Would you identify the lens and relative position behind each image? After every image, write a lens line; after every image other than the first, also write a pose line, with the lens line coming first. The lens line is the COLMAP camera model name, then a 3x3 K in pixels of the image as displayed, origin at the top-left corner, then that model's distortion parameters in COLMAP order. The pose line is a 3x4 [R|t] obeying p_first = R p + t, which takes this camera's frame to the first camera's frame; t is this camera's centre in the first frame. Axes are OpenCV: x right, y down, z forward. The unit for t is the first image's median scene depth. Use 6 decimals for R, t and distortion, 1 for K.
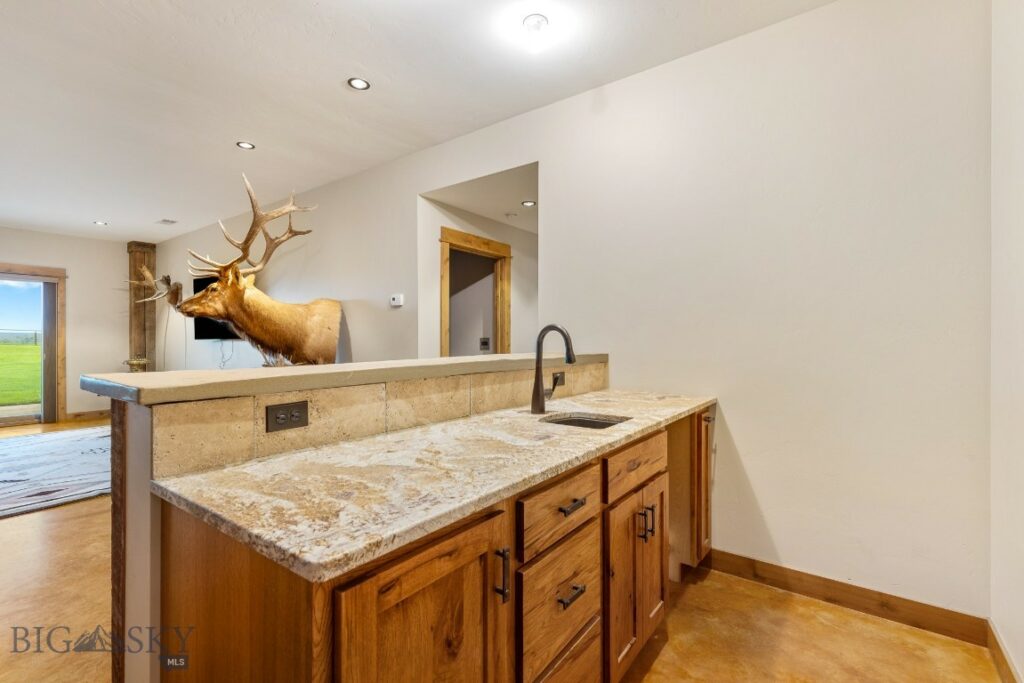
lens RADIAL K [[463.8, 0, 520.7], [0, 463.8, 337.0], [0, 0, 1]] dist [0.001436, 0.000910]
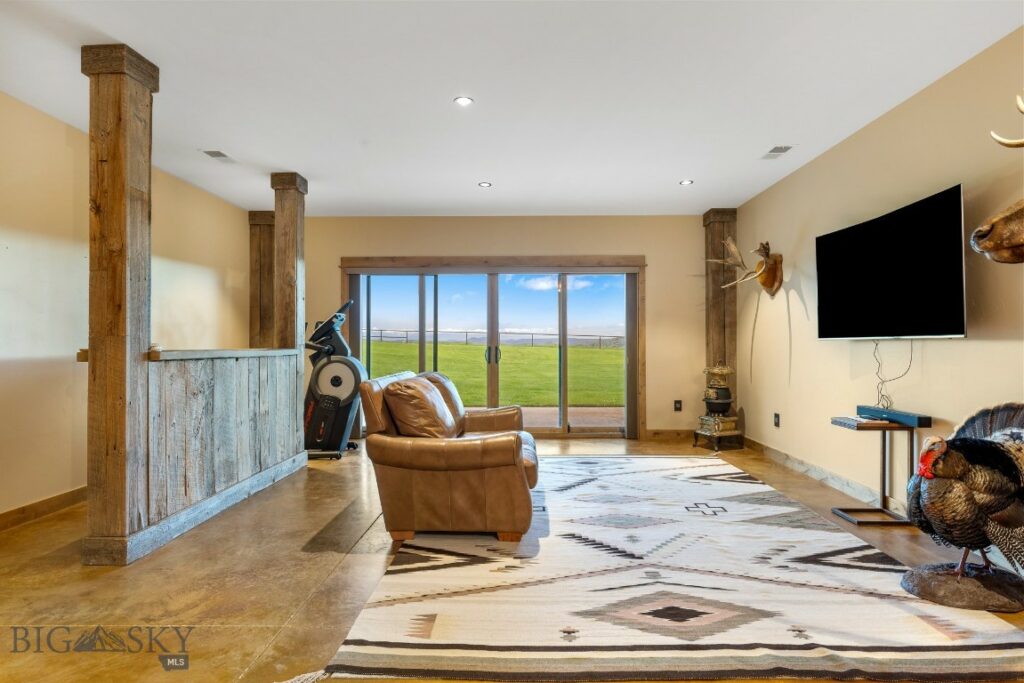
lens RADIAL K [[562.6, 0, 512.7], [0, 562.6, 341.4], [0, 0, 1]] dist [0.001022, 0.000578]
pose [[0.575307, -0.005055, -0.817922, -0.291125], [0.006155, 0.999979, -0.001851, 0.007270], [0.817915, -0.003969, 0.575326, 0.226755]]
